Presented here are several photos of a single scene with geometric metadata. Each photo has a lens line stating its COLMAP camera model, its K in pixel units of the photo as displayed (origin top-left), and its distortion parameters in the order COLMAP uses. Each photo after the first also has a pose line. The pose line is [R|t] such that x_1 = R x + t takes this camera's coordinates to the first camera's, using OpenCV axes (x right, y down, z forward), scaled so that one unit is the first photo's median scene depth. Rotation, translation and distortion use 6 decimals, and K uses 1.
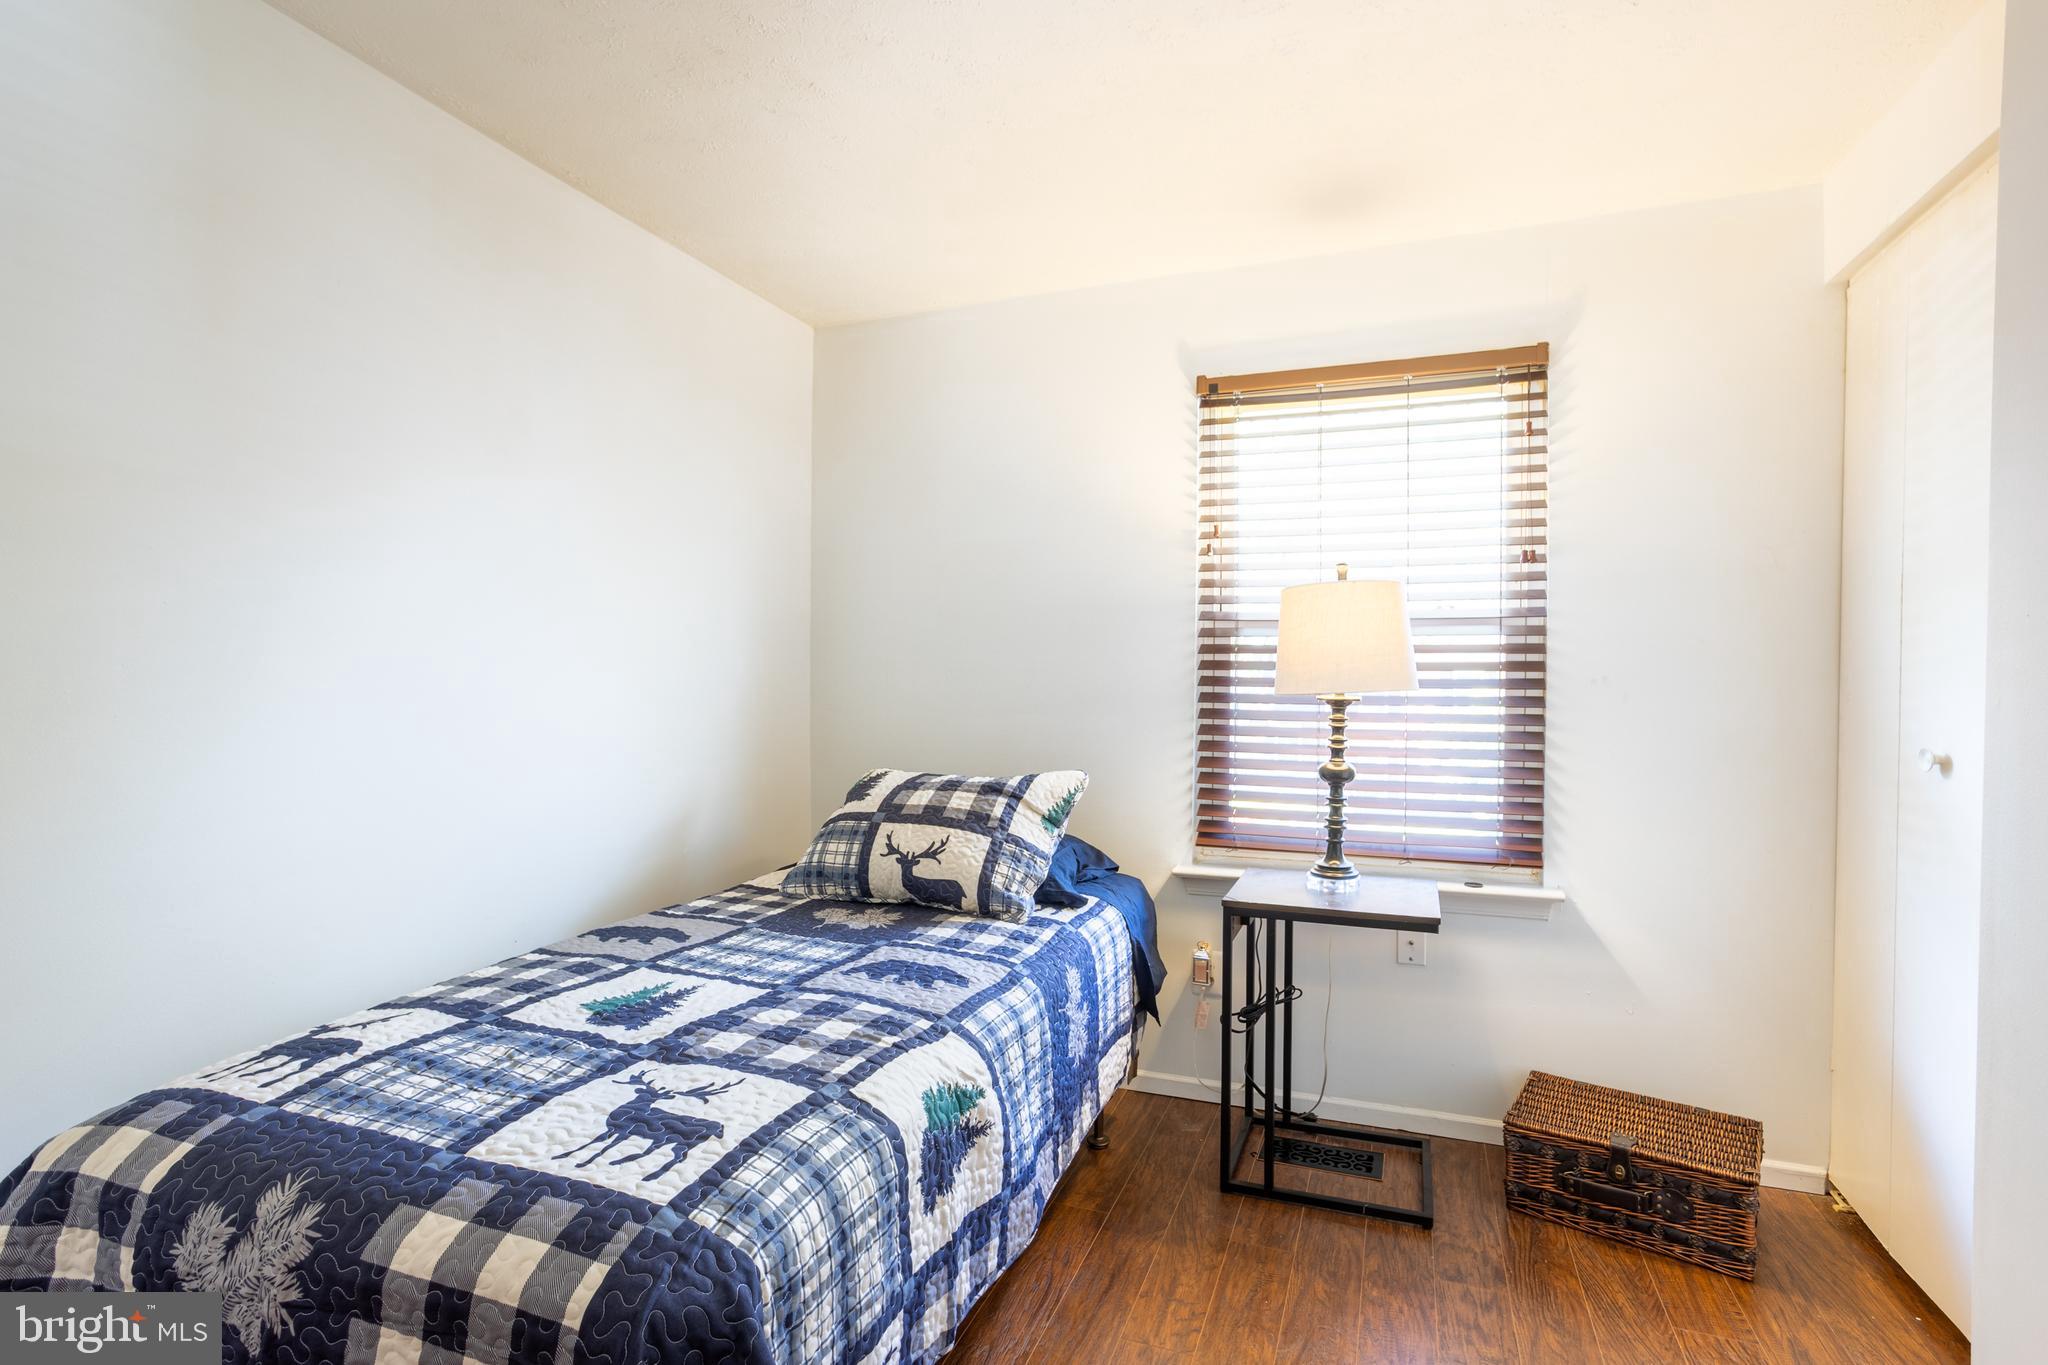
lens RADIAL K [[1008.5, 0, 1030.1], [0, 1008.5, 692.4], [0, 0, 1]] dist [-0.043109, 0.040467]
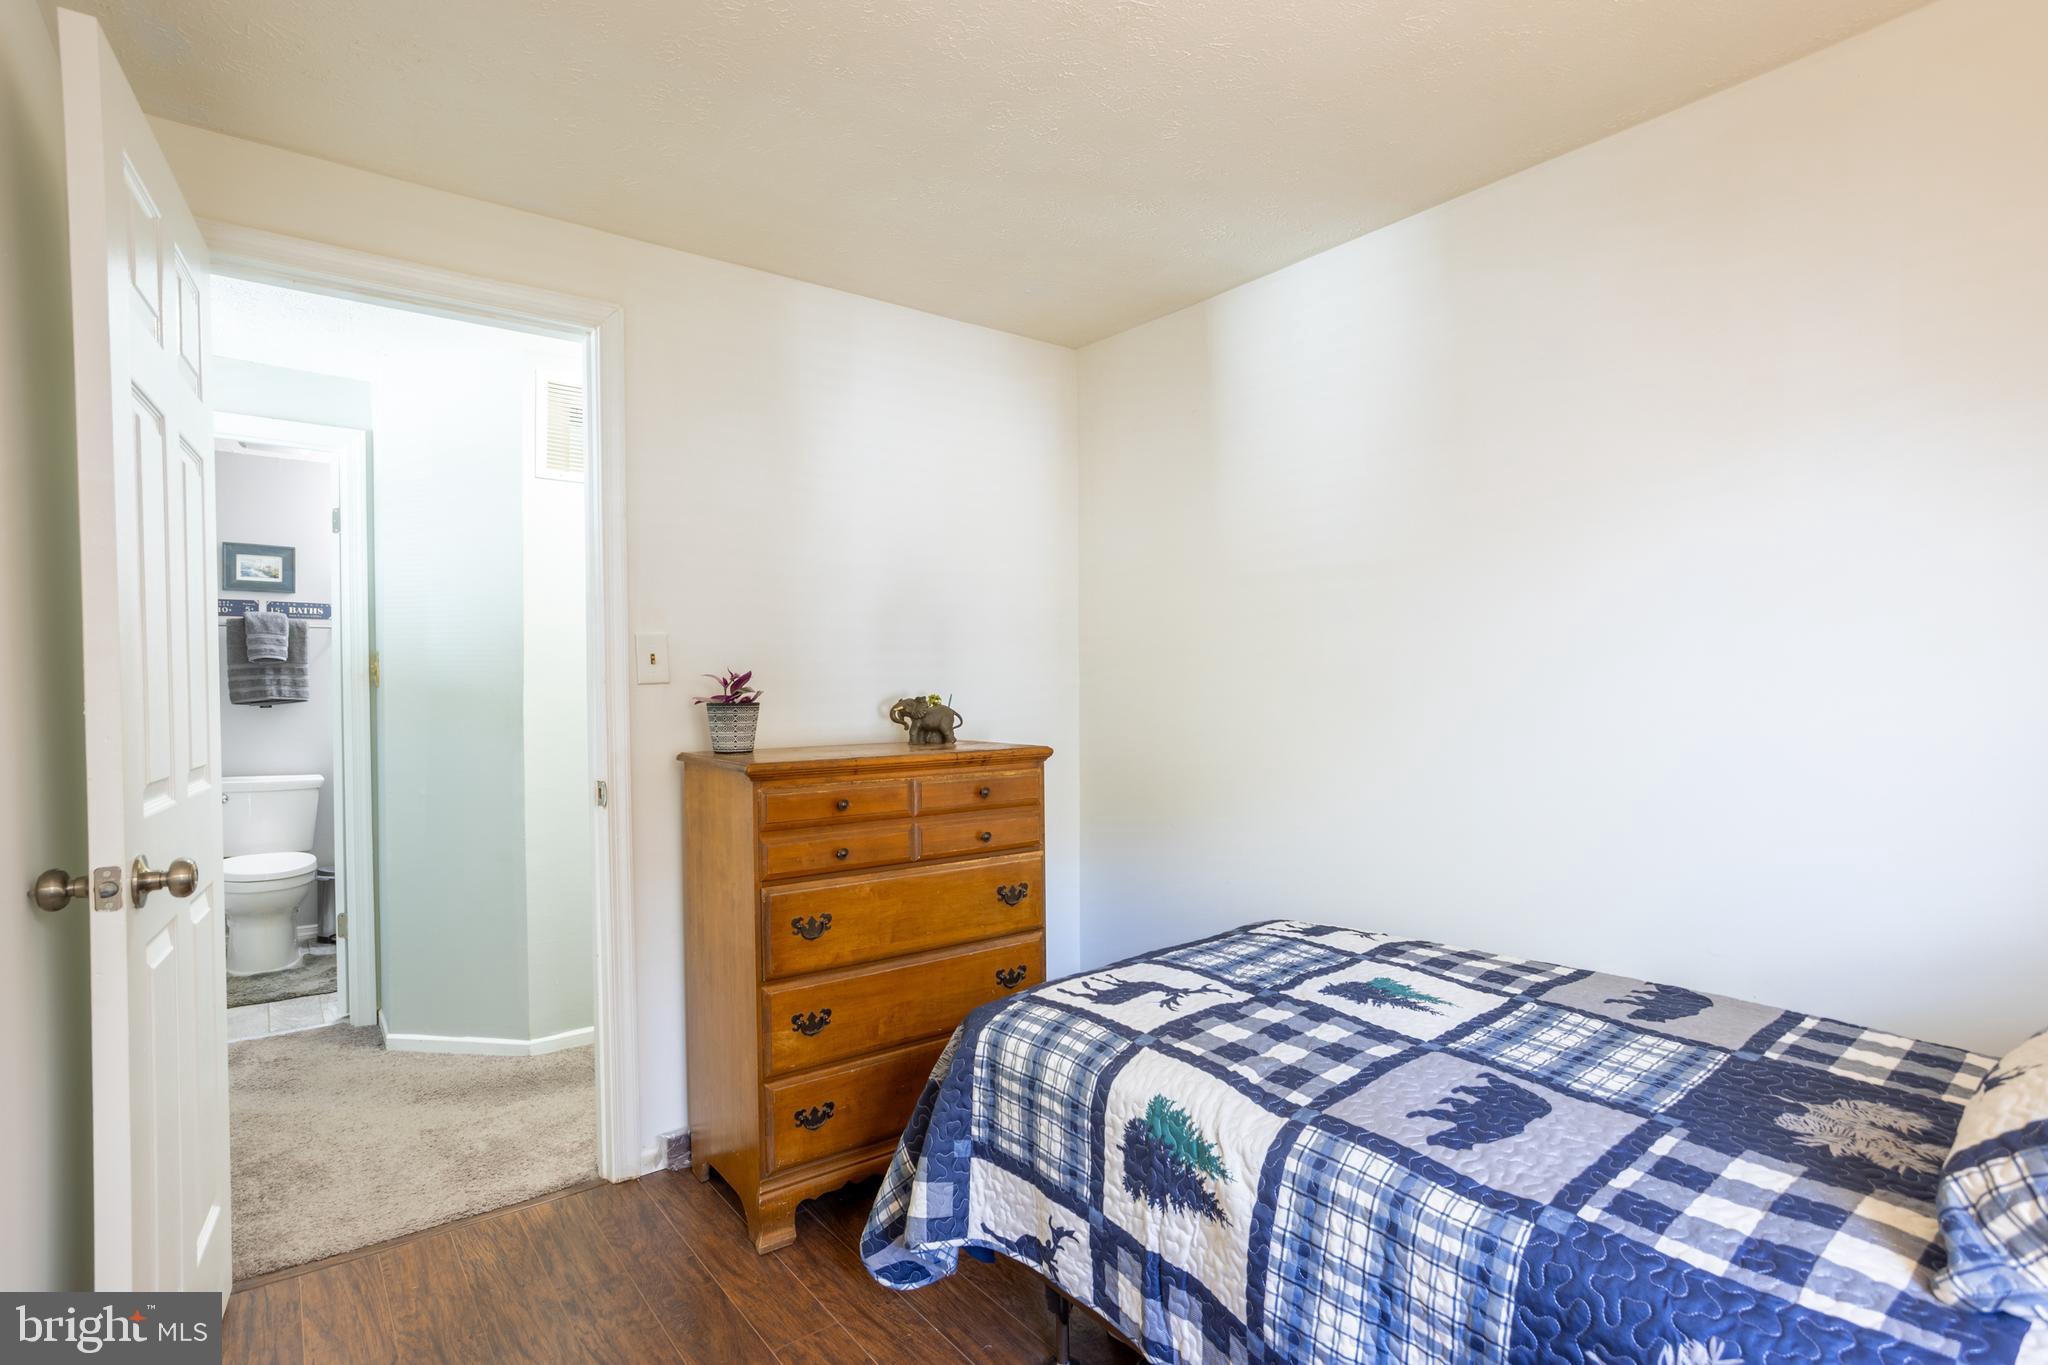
lens RADIAL K [[1008.5, 0, 1030.1], [0, 1008.5, 692.4], [0, 0, 1]] dist [-0.043109, 0.040467]
pose [[-0.527721, 0.003522, -0.849411, 0.741214], [-0.009996, 0.999896, 0.010356, -0.021236], [0.849359, 0.013956, -0.527631, 1.261305]]
